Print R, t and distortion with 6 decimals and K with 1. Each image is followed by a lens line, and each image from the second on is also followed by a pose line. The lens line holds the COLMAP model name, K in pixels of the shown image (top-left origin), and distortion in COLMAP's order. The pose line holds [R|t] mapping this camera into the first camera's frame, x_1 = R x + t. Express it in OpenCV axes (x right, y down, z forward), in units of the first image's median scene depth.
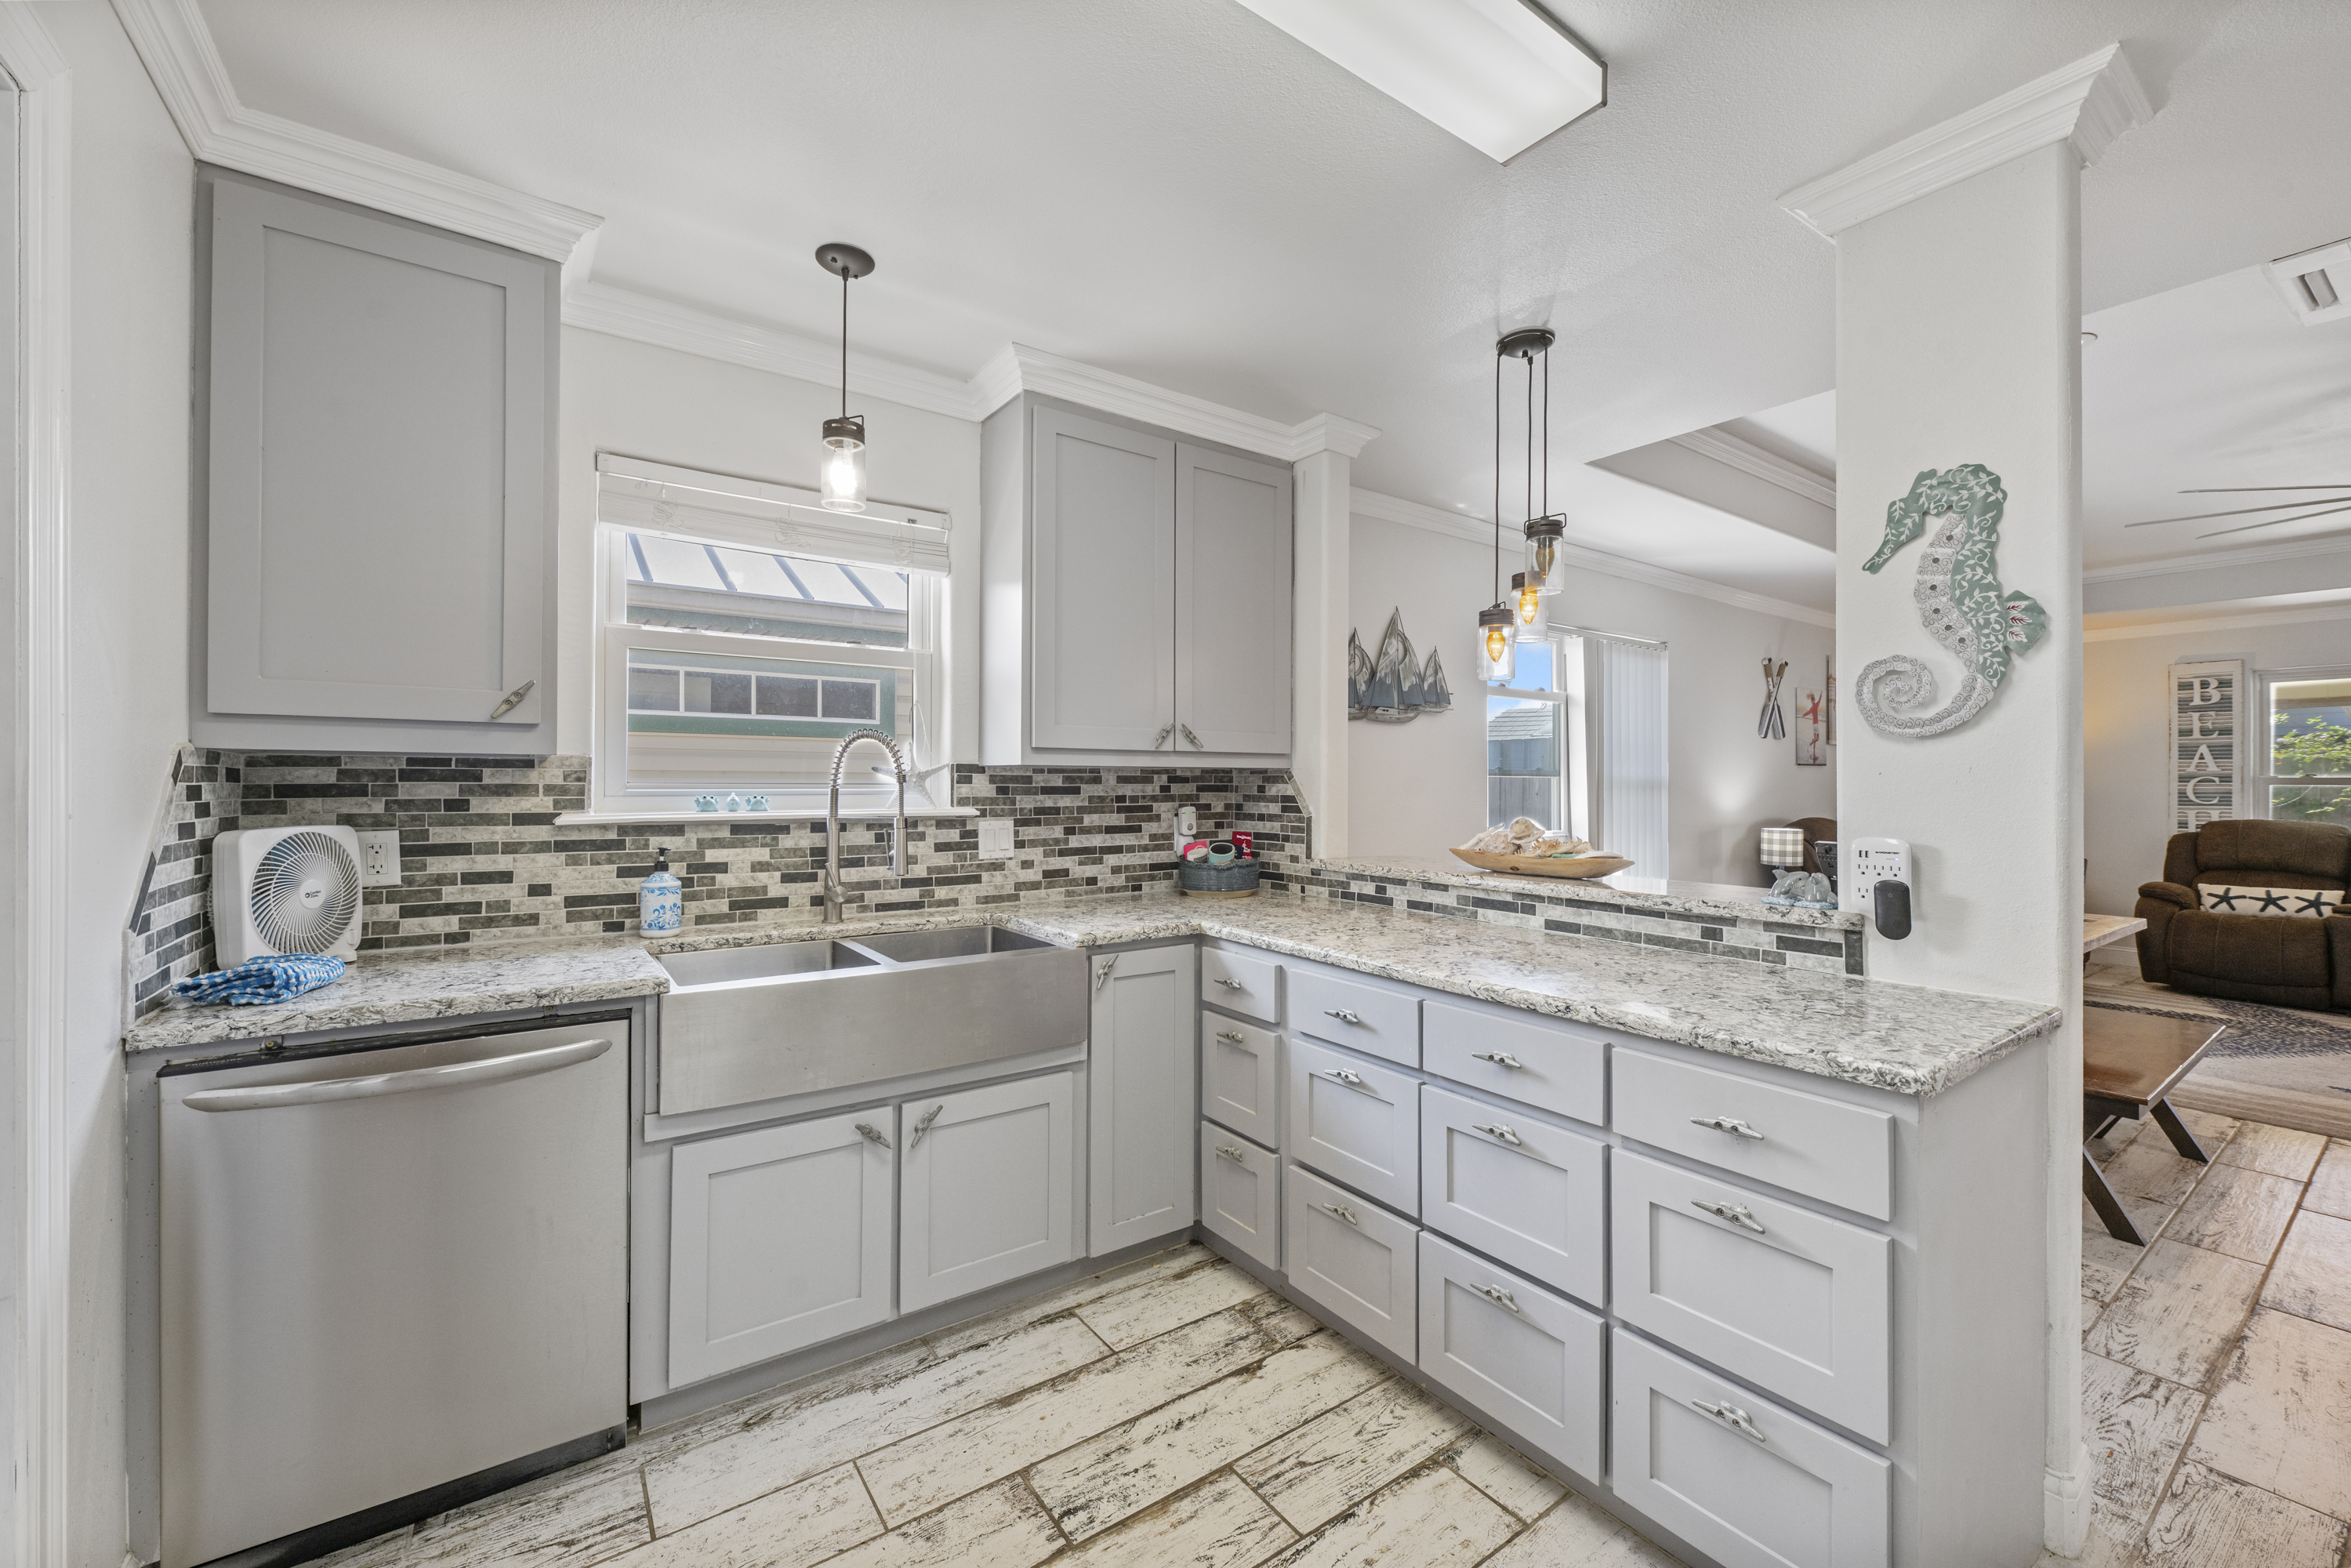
lens RADIAL K [[930.6, 0, 1186.9], [0, 930.6, 780.4], [0, 0, 1]] dist [-0.000018, -0.000027]
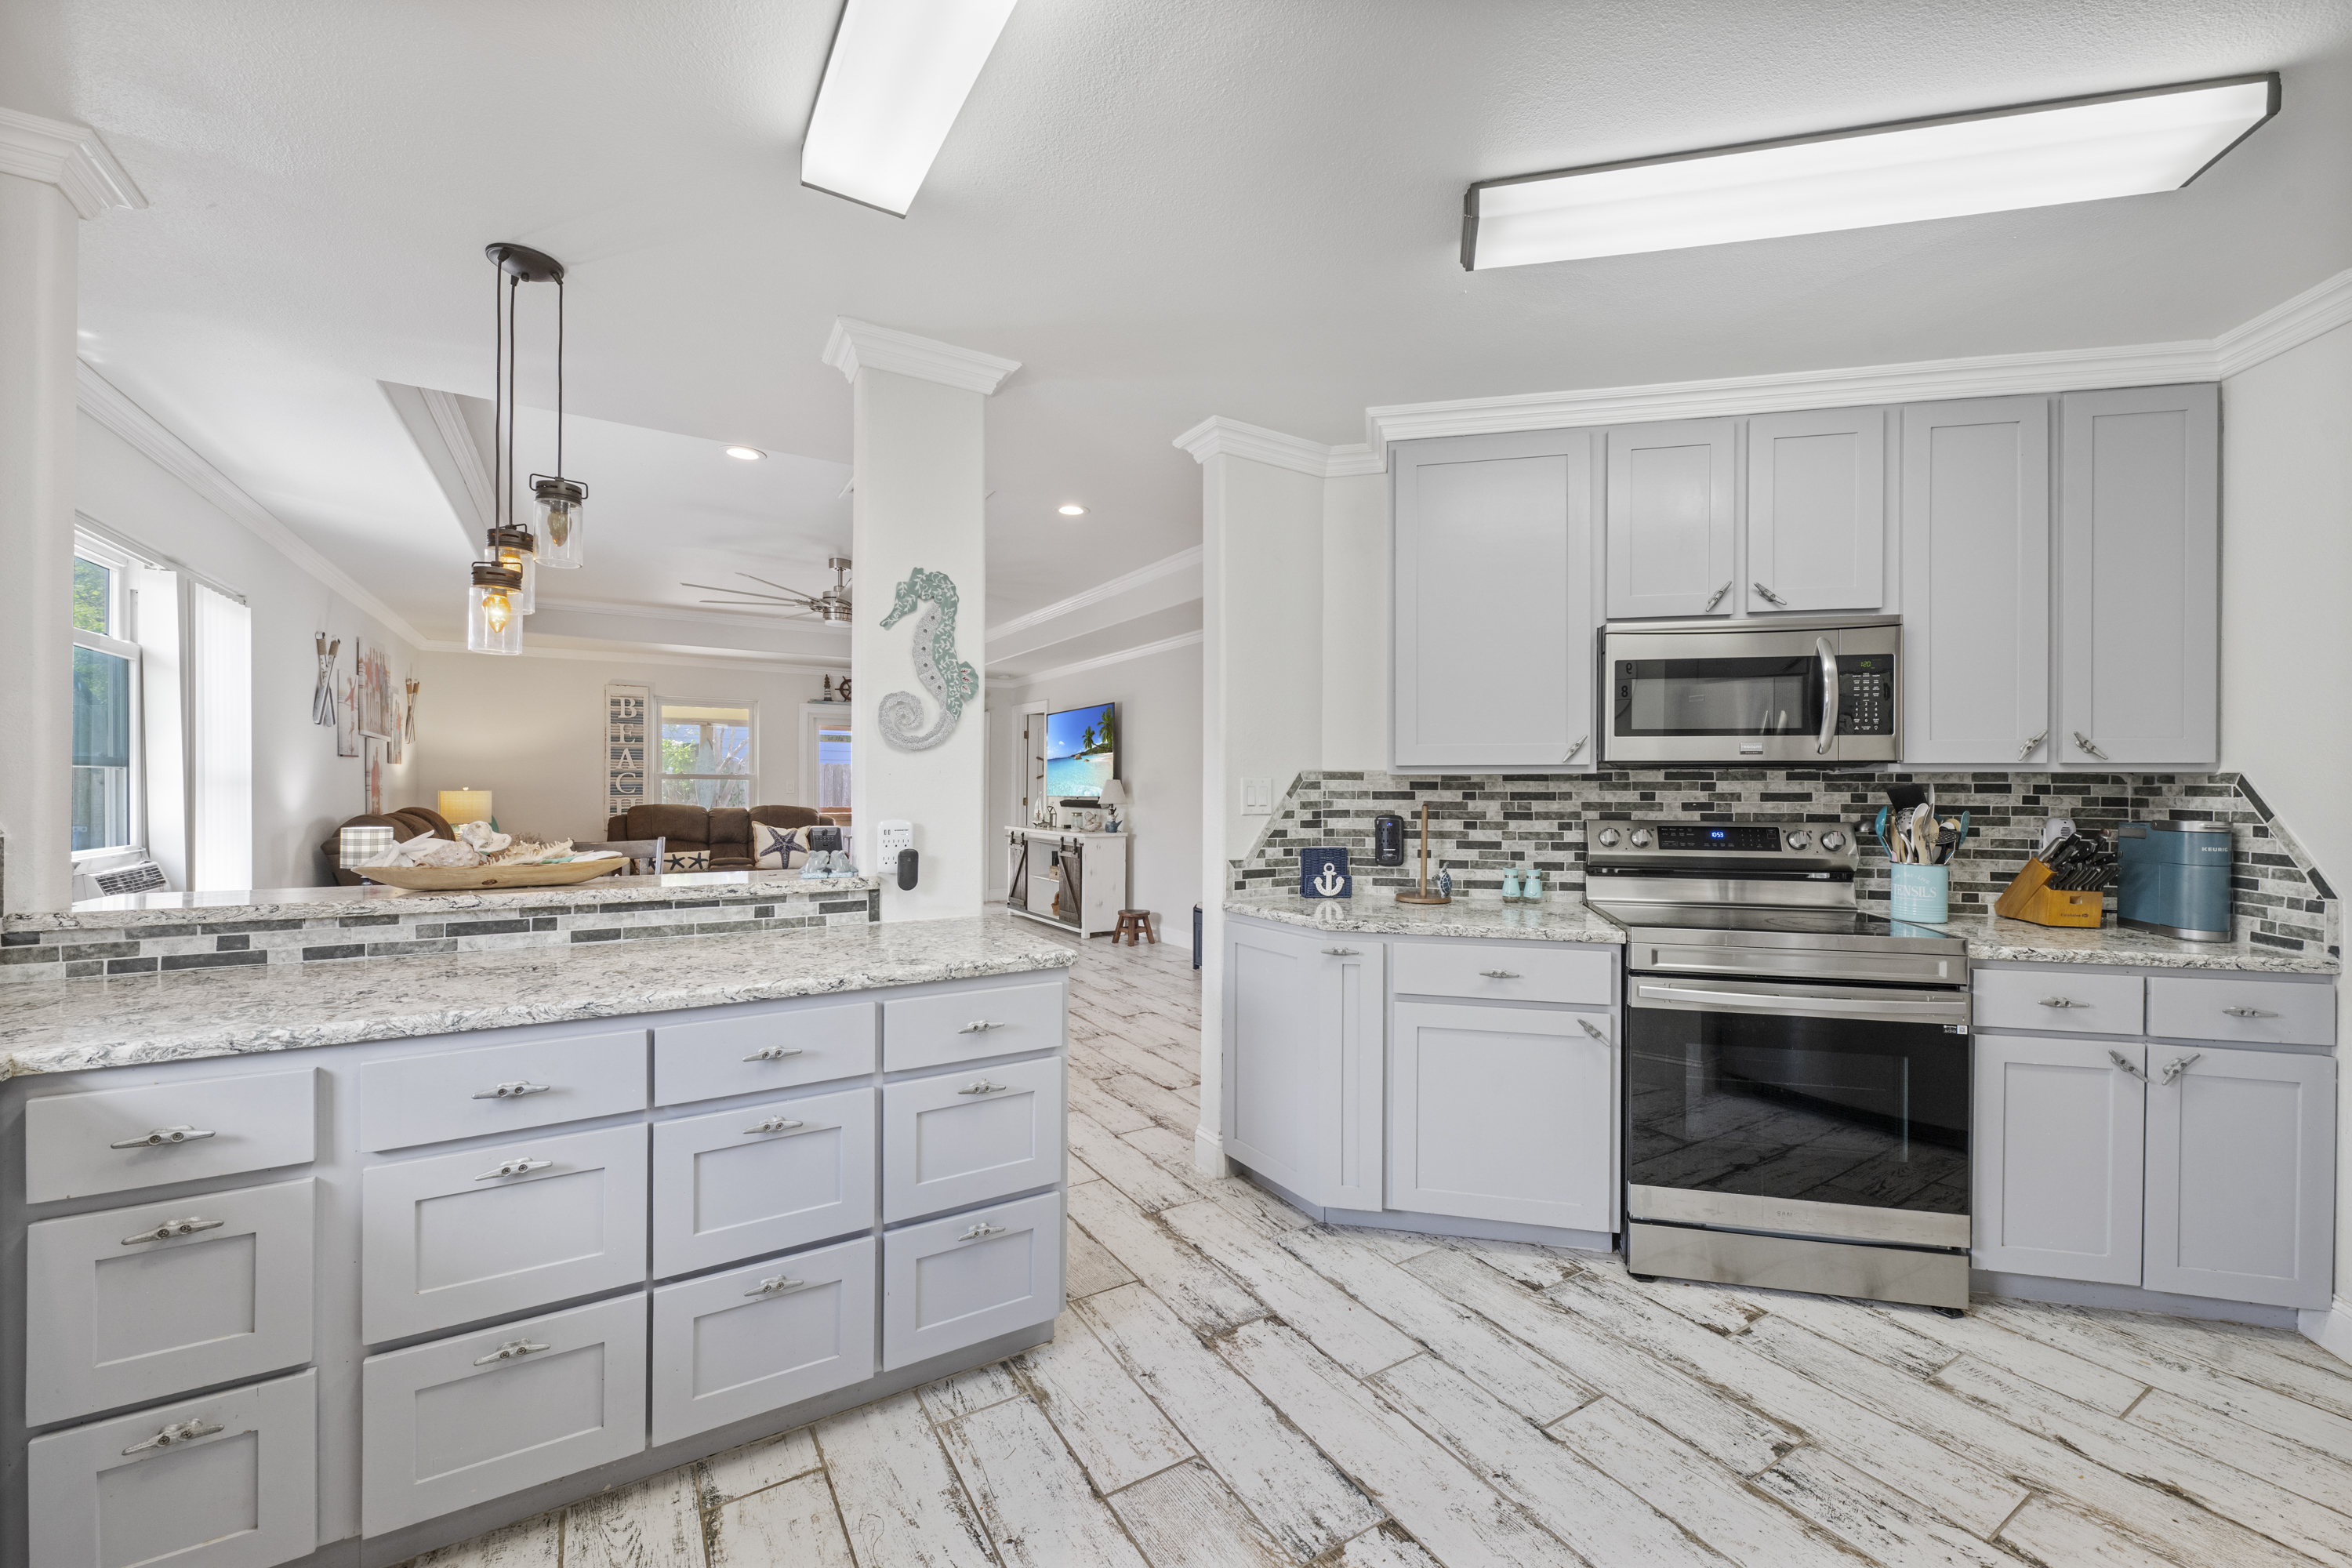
lens RADIAL K [[932.1, 0, 1176.0], [0, 932.1, 784.0], [0, 0, 1]] dist [0.000374, 0.000060]
pose [[0.068776, -0.003919, 0.997624, -0.470143], [-0.008677, 0.999952, 0.004526, -0.002050], [-0.997594, -0.008967, 0.068738, 0.359544]]
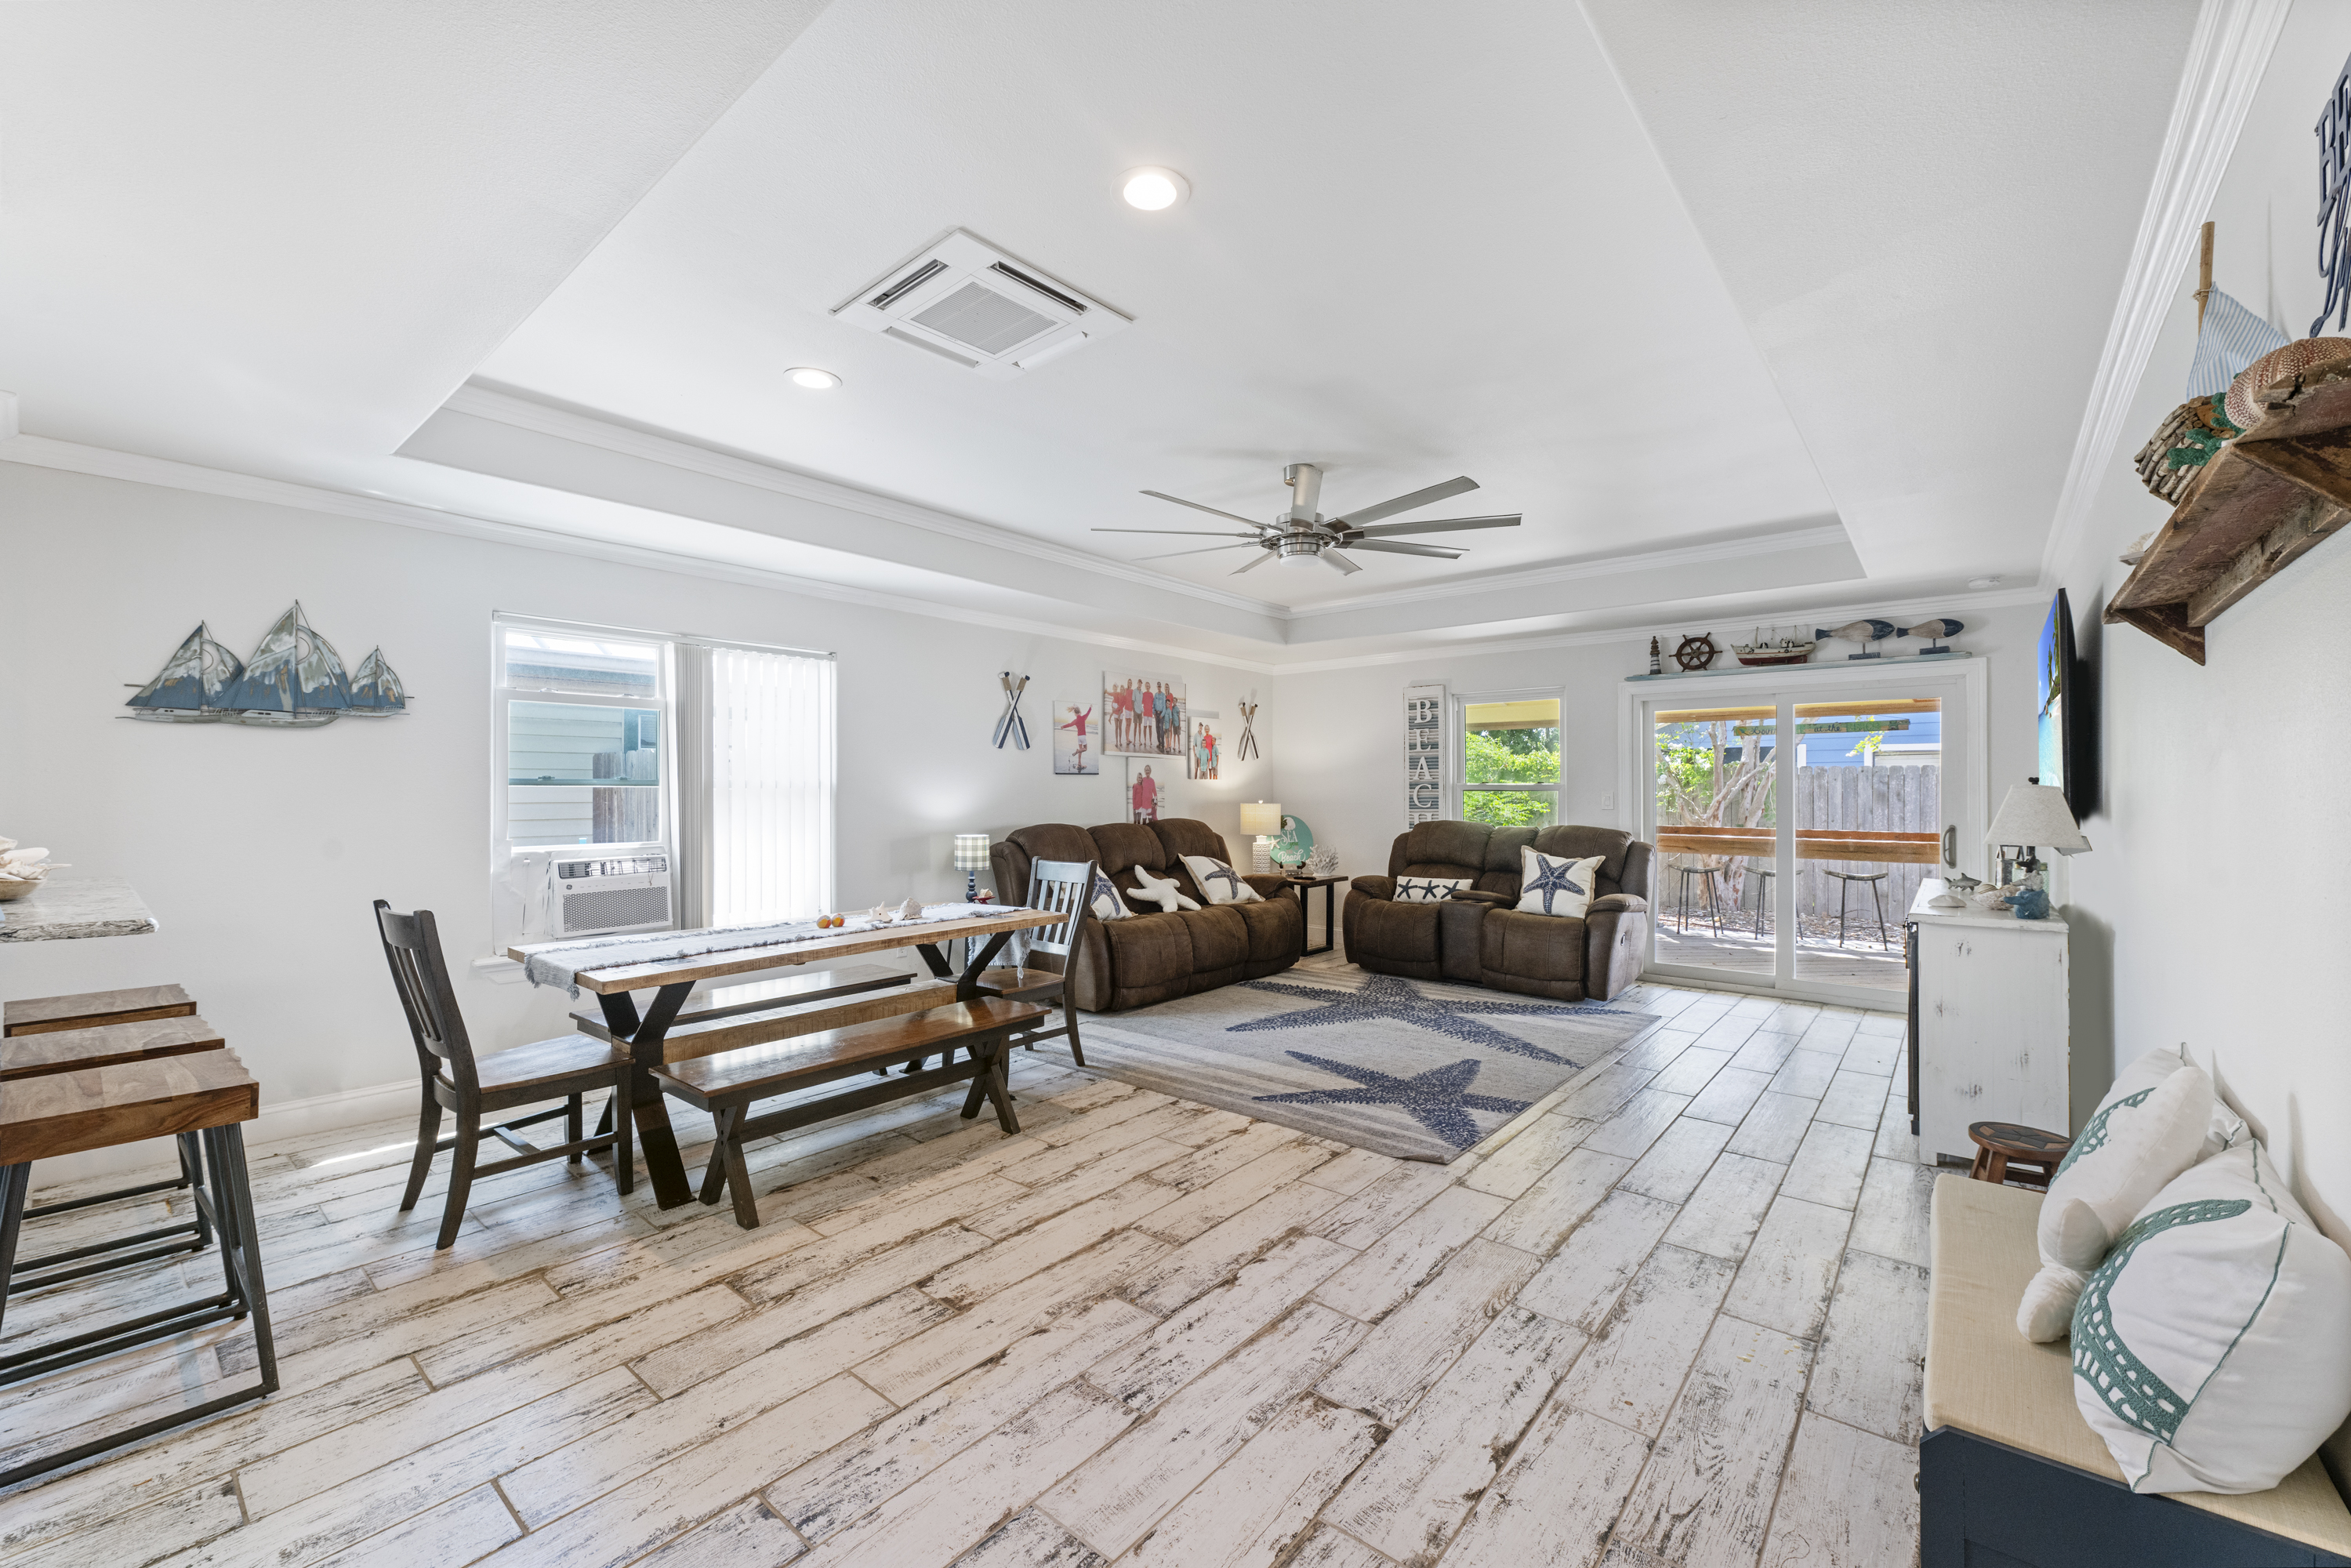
lens RADIAL K [[940.2, 0, 1185.7], [0, 940.2, 769.9], [0, 0, 1]] dist [0.002388, -0.000064]
pose [[0.966787, 0.001225, 0.255579, 1.370812], [0.004287, 0.999770, -0.021008, 0.004581], [-0.255546, 0.021406, 0.966560, -0.185205]]
